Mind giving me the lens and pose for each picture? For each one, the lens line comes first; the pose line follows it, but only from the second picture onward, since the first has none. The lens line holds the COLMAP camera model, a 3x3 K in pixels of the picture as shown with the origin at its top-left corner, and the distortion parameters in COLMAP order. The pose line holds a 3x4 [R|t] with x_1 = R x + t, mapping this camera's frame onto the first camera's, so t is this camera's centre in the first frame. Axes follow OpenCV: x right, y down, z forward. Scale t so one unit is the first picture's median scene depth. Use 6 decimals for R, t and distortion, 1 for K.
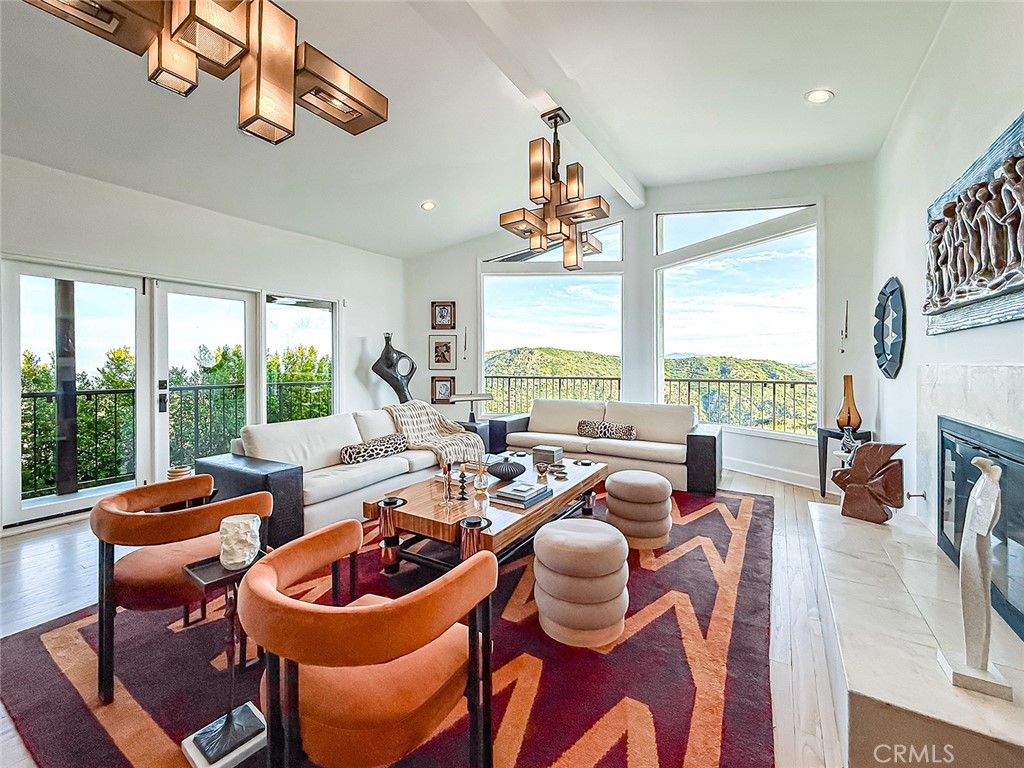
lens RADIAL K [[419.8, 0, 519.6], [0, 419.8, 381.9], [0, 0, 1]] dist [0.000406, -0.001013]
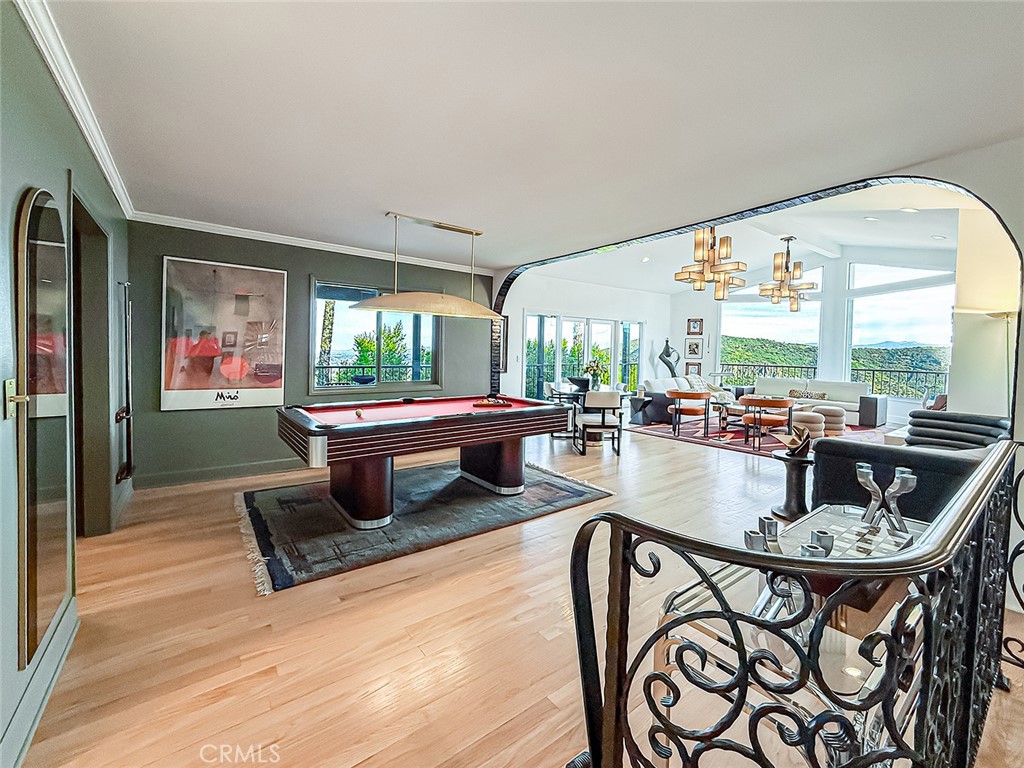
lens RADIAL K [[419.8, 0, 507.3], [0, 419.8, 374.5], [0, 0, 1]] dist [0.000406, -0.001013]
pose [[0.925896, 0.035041, -0.376150, -0.240827], [-0.029682, 0.999359, 0.020033, 0.024371], [0.376611, -0.007384, 0.926342, -0.882375]]
